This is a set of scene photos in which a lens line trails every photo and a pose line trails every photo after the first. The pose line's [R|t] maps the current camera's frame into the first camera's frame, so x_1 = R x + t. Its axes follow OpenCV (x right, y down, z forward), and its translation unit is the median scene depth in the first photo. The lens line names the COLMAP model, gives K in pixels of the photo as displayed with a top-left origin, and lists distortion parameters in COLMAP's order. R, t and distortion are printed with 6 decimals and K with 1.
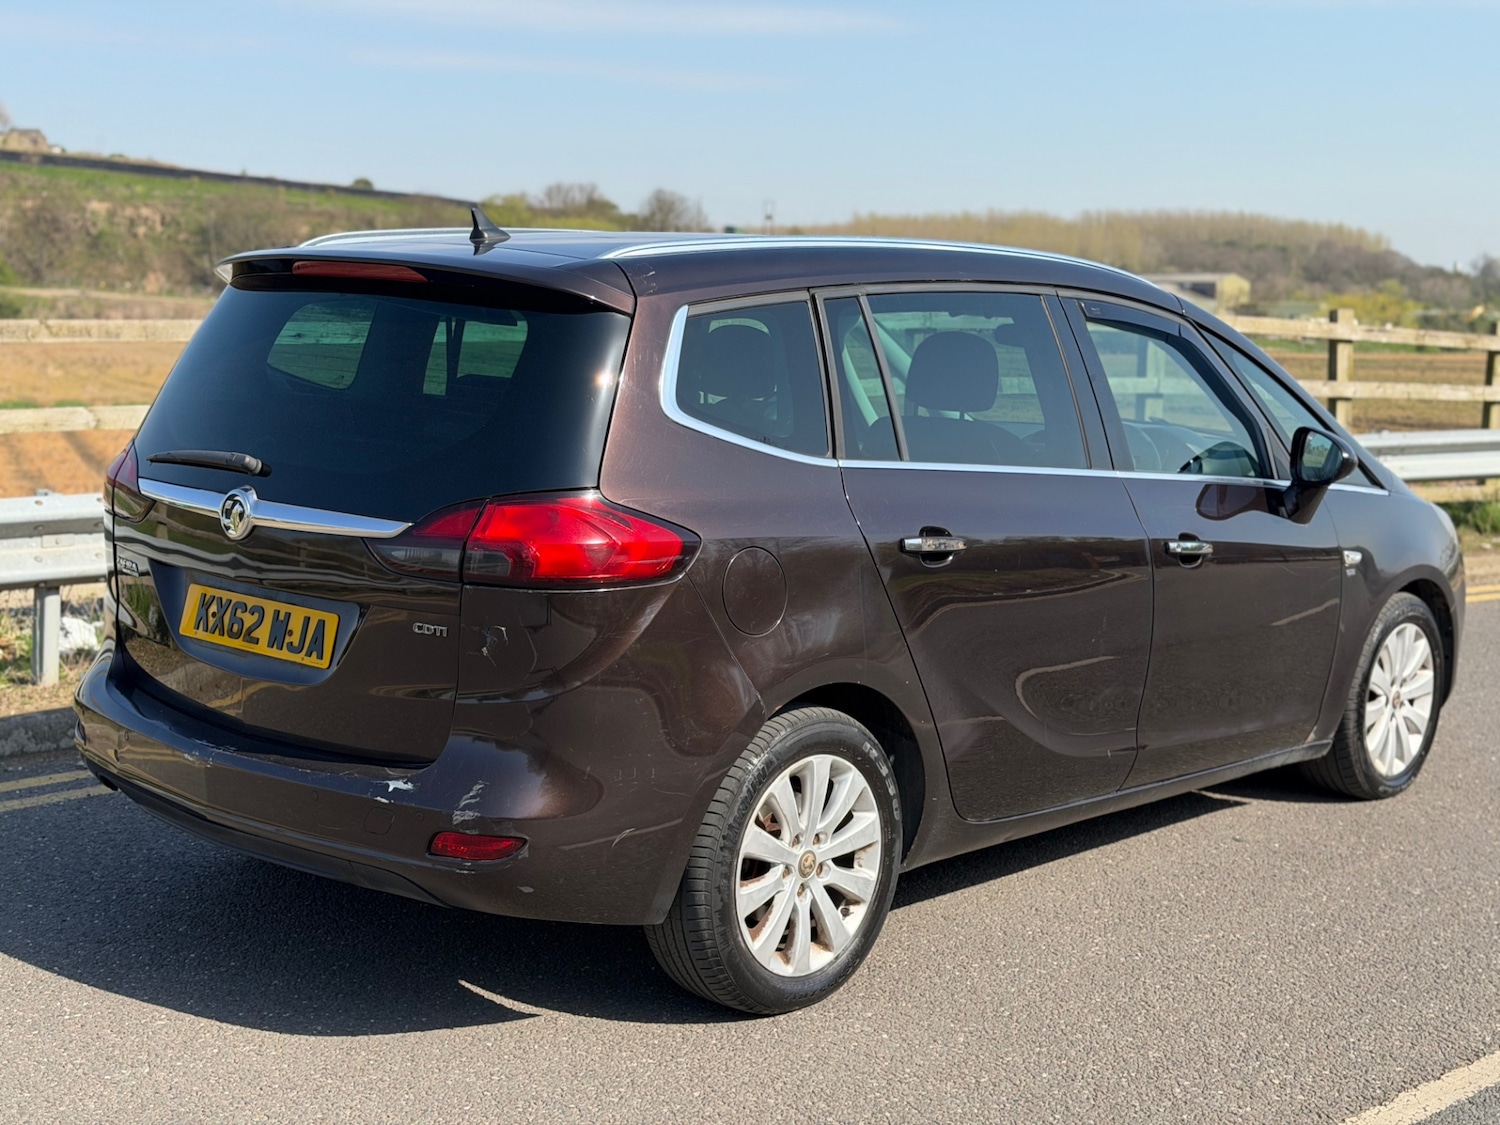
lens RADIAL K [[2181.2, 0, 720.7], [0, 2181.2, 573.0], [0, 0, 1]] dist [0.123845, 0.000000]
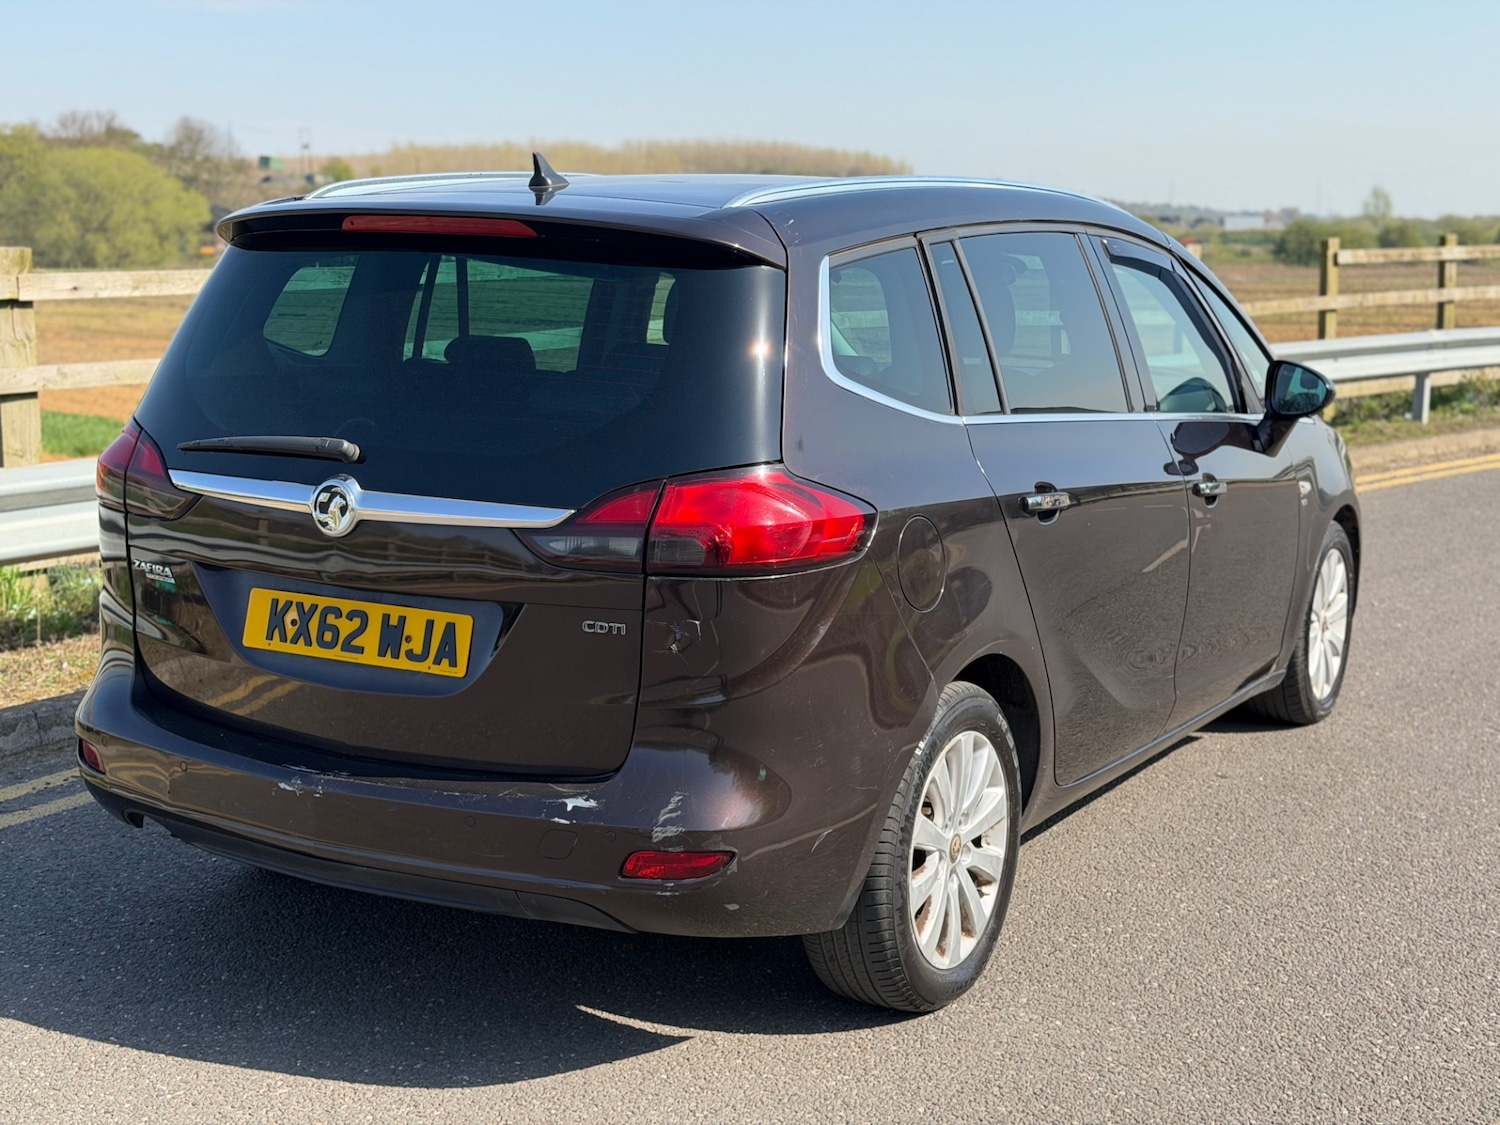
lens RADIAL K [[2181.2, 0, 756.8], [0, 2181.2, 568.2], [0, 0, 1]] dist [0.123845, 0.000000]
pose [[0.973468, -0.056494, 0.221741, -0.249866], [0.049982, 0.998141, 0.034875, -0.024638], [-0.223299, -0.022867, 0.974482, 0.106660]]
